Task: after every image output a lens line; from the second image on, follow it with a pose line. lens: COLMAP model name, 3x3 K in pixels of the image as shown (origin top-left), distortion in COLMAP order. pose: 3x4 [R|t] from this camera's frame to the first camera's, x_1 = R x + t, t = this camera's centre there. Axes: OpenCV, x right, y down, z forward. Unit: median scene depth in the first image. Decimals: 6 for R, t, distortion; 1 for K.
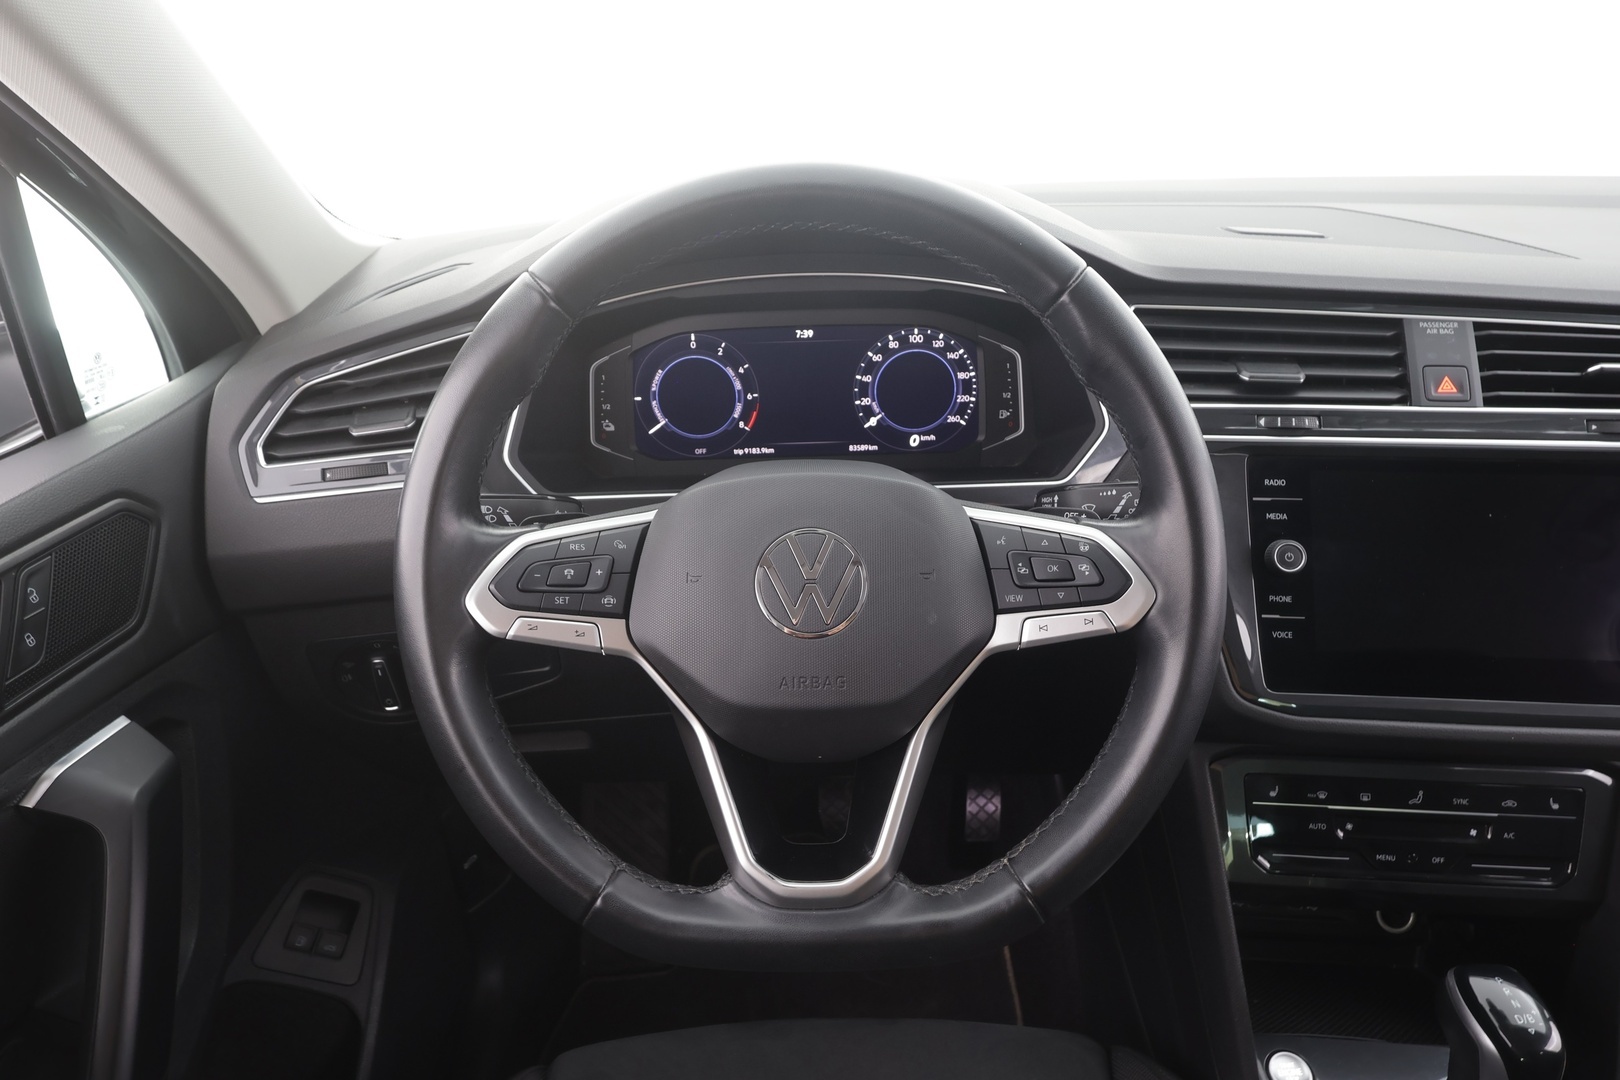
lens RADIAL K [[961.6, 0, 810.3], [0, 961.6, 545.7], [0, 0, 1]] dist [-0.001557, 0.004759]
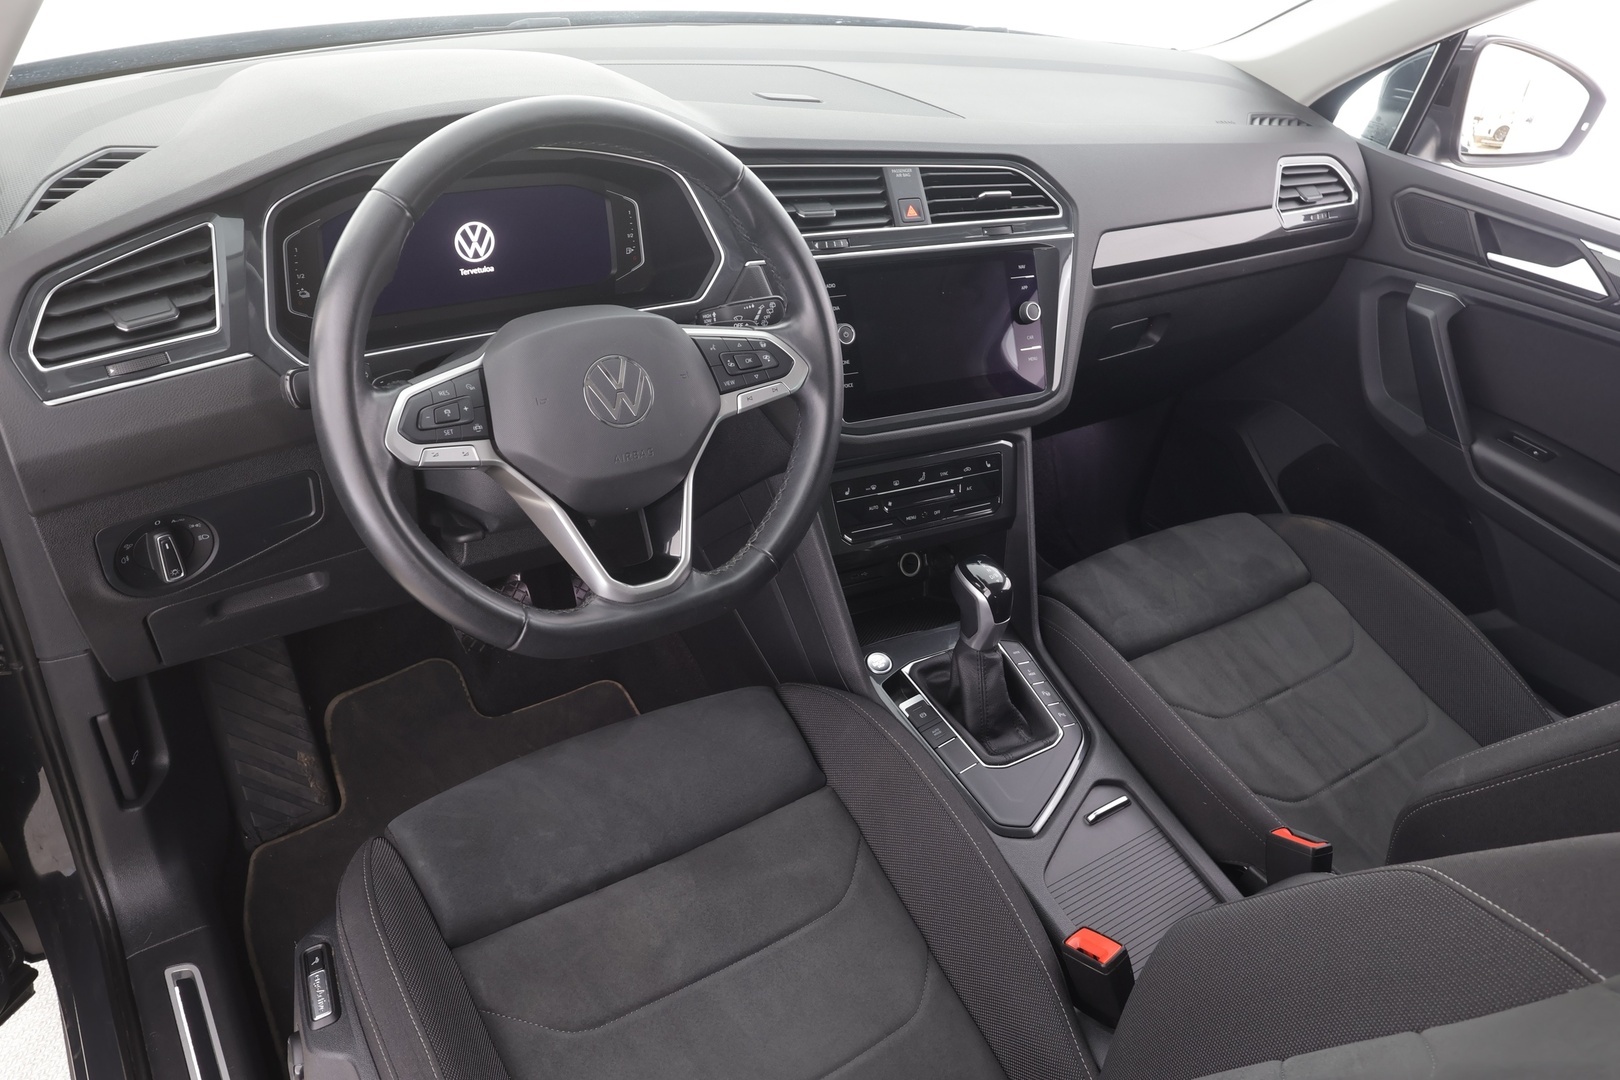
lens RADIAL K [[1147.2, 0, 811.0], [0, 1147.2, 543.9], [0, 0, 1]] dist [0.007284, -0.002743]
pose [[0.832232, -0.220300, 0.508780, -0.534187], [0.133391, 0.970273, 0.201932, -0.039447], [-0.538142, -0.100188, 0.836879, -0.520501]]
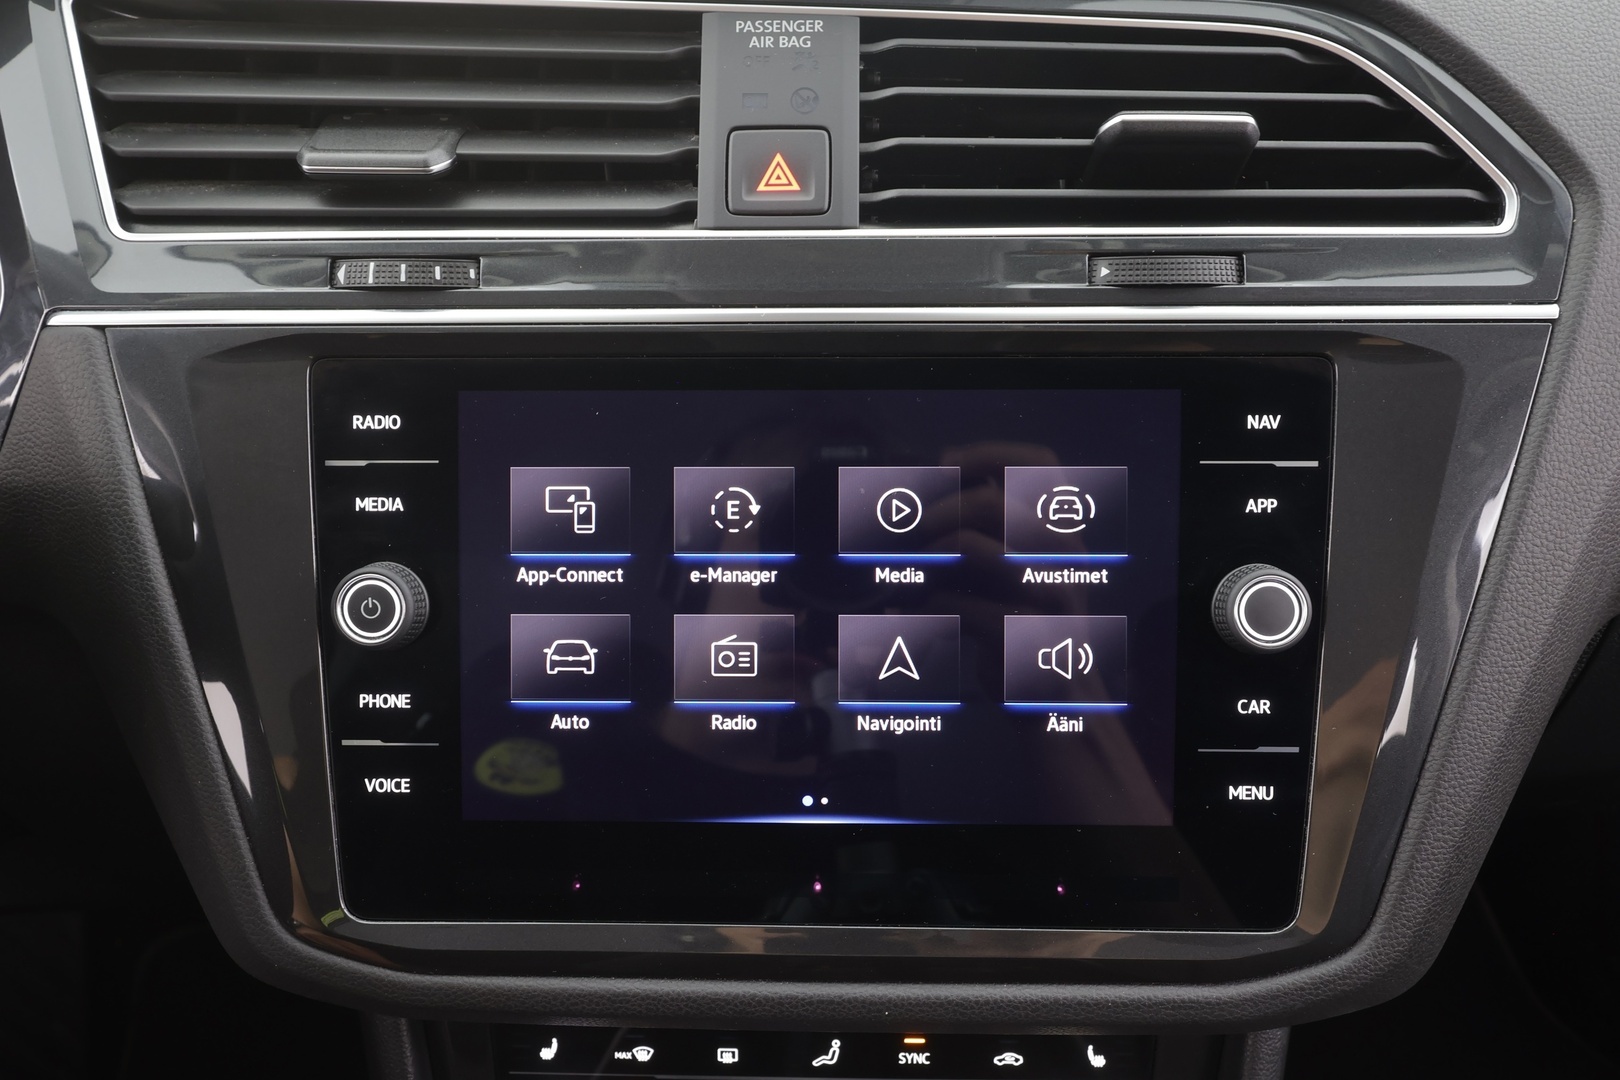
lens RADIAL K [[1091.2, 0, 814.7], [0, 1091.2, 534.7], [0, 0, 1]] dist [0.010029, -0.000088]
pose [[0.998179, -0.033737, 0.050002, 0.632924], [0.027860, 0.993101, 0.113901, -0.064549], [-0.053499, -0.112301, 0.992233, 0.502940]]
